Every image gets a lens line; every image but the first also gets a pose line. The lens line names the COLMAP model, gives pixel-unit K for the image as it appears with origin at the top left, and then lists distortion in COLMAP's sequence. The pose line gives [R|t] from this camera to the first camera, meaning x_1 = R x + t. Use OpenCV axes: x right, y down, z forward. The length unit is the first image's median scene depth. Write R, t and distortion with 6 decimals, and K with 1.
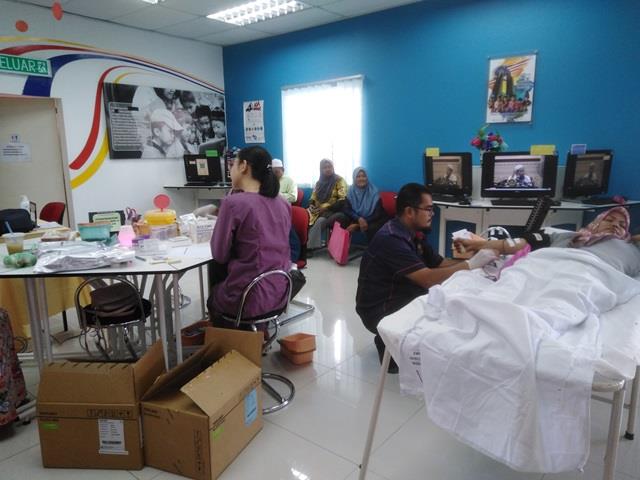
lens RADIAL K [[464.4, 0, 320.0], [0, 464.4, 240.0], [0, 0, 1]] dist [0.011313, -0.005740]
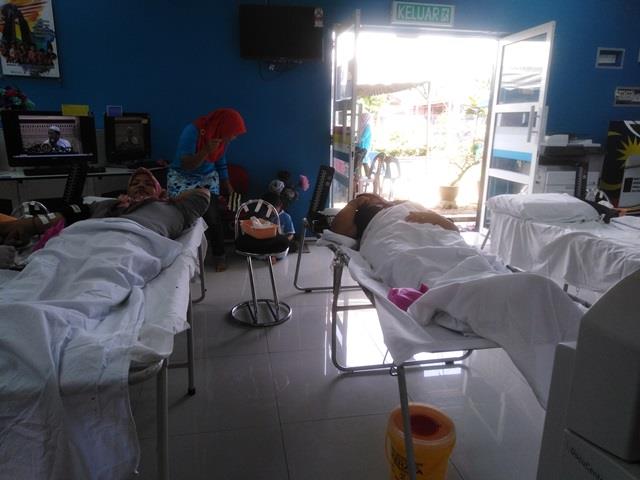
lens RADIAL K [[464.4, 0, 320.0], [0, 464.4, 240.0], [0, 0, 1]] dist [0.011313, -0.005740]
pose [[0.647514, -0.163281, 0.744356, 0.182403], [0.114207, 0.986537, 0.117057, 0.002550], [-0.753447, 0.009215, 0.657444, 0.148977]]
